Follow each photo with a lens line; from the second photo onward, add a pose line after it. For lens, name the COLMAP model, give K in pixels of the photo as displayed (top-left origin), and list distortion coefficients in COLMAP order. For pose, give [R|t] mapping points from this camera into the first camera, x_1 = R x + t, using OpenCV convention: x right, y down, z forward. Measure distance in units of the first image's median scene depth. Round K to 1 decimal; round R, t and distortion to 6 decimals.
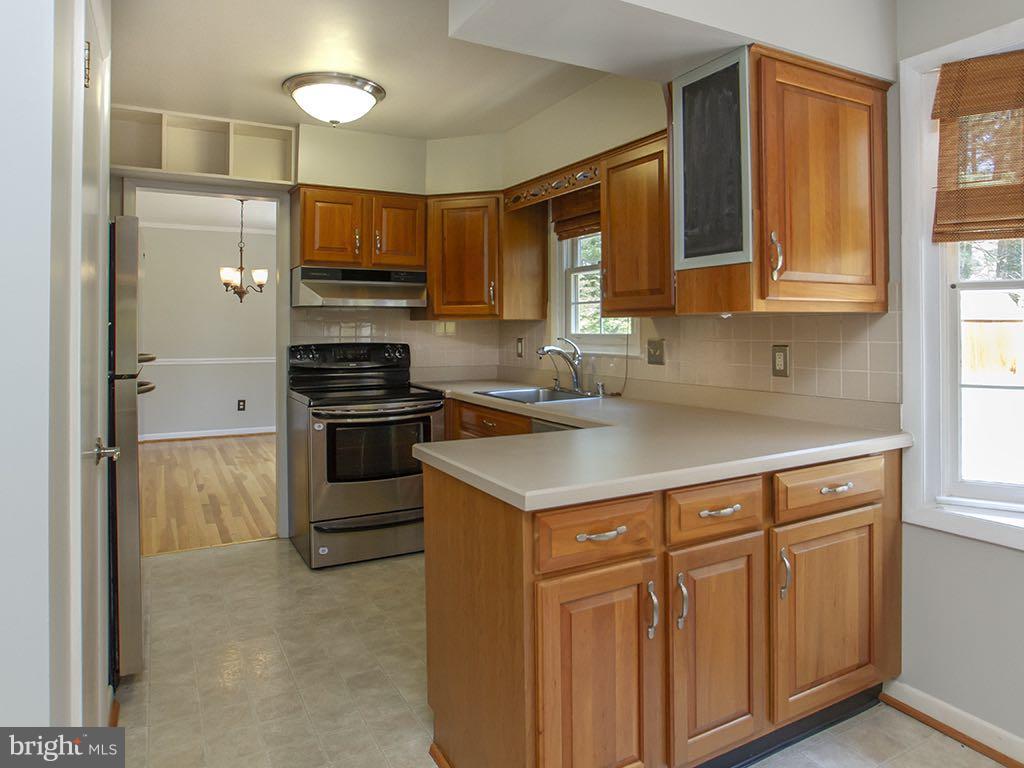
lens RADIAL K [[627.1, 0, 512.2], [0, 627.1, 316.4], [0, 0, 1]] dist [-0.039644, 0.000272]
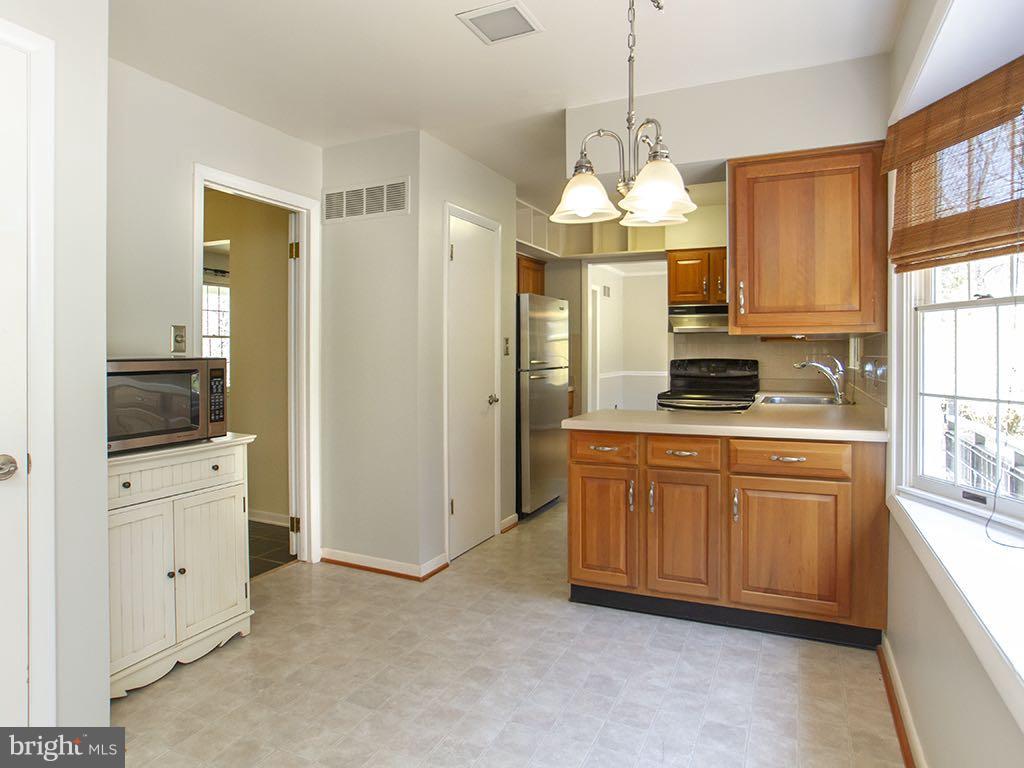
lens RADIAL K [[639.3, 0, 512.0], [0, 639.3, 355.8], [0, 0, 1]] dist [0.000630, 0.000164]
pose [[0.588077, 0.004701, -0.808791, 1.316700], [0.017915, 0.999662, 0.018836, 0.003441], [0.808607, -0.025567, 0.587794, -0.360496]]
